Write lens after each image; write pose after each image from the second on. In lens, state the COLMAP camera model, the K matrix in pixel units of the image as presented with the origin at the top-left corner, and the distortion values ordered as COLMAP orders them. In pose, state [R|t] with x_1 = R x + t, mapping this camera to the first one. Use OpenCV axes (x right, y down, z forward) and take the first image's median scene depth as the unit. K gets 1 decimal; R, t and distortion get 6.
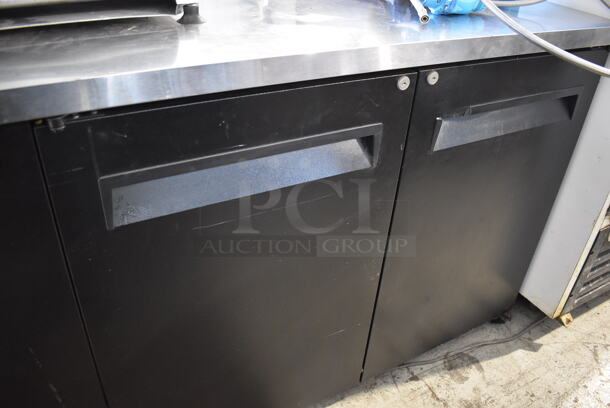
lens RADIAL K [[495.5, 0, 305.9], [0, 495.5, 203.1], [0, 0, 1]] dist [-0.087998, 0.006949]
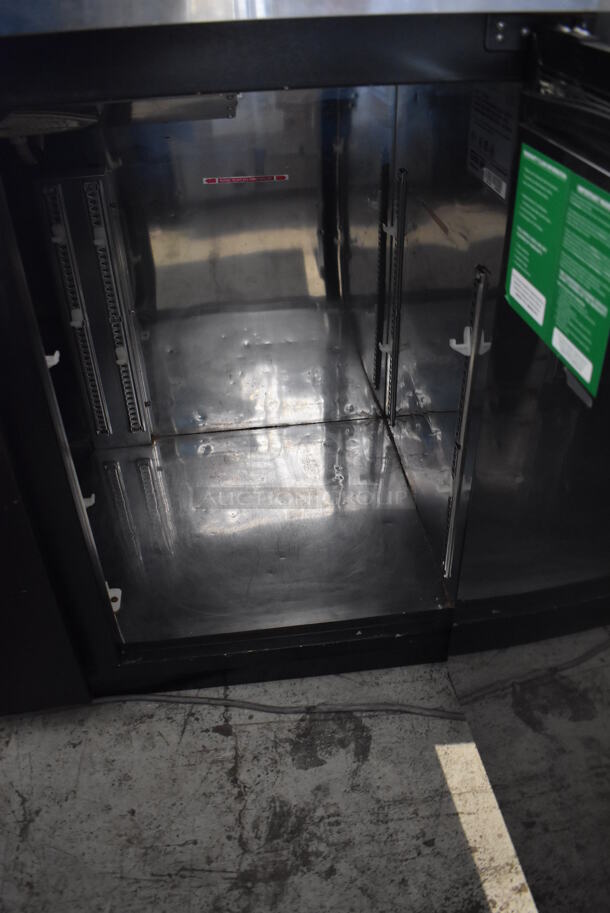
lens RADIAL K [[741.6, 0, 304.6], [0, 741.6, 456.4], [0, 0, 1]] dist [-0.087998, 0.006949]
pose [[0.917947, 0.162487, -0.361899, 0.816019], [-0.144376, 0.986543, 0.076735, -0.005576], [0.369498, -0.018190, 0.929054, 0.462408]]
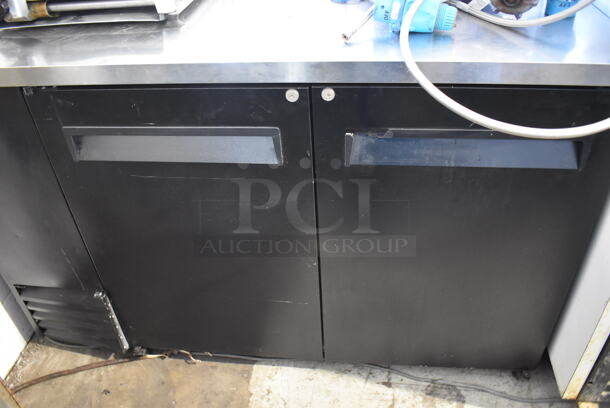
lens RADIAL K [[495.5, 0, 305.9], [0, 495.5, 201.7], [0, 0, 1]] dist [-0.087998, 0.006949]
pose [[0.804629, 0.271611, -0.528015, 0.784257], [-0.236646, 0.962260, 0.134367, -0.152794], [0.544583, 0.016837, 0.838538, 0.078562]]
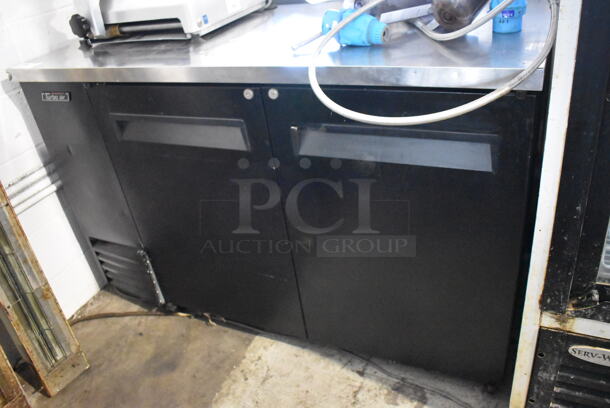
lens RADIAL K [[495.5, 0, 302.8], [0, 495.5, 201.1], [0, 0, 1]] dist [-0.087998, 0.006949]
pose [[0.562843, 0.306472, -0.767647, 1.314634], [-0.301326, 0.940888, 0.154702, -0.198029], [0.769682, 0.144239, 0.621921, 0.254143]]
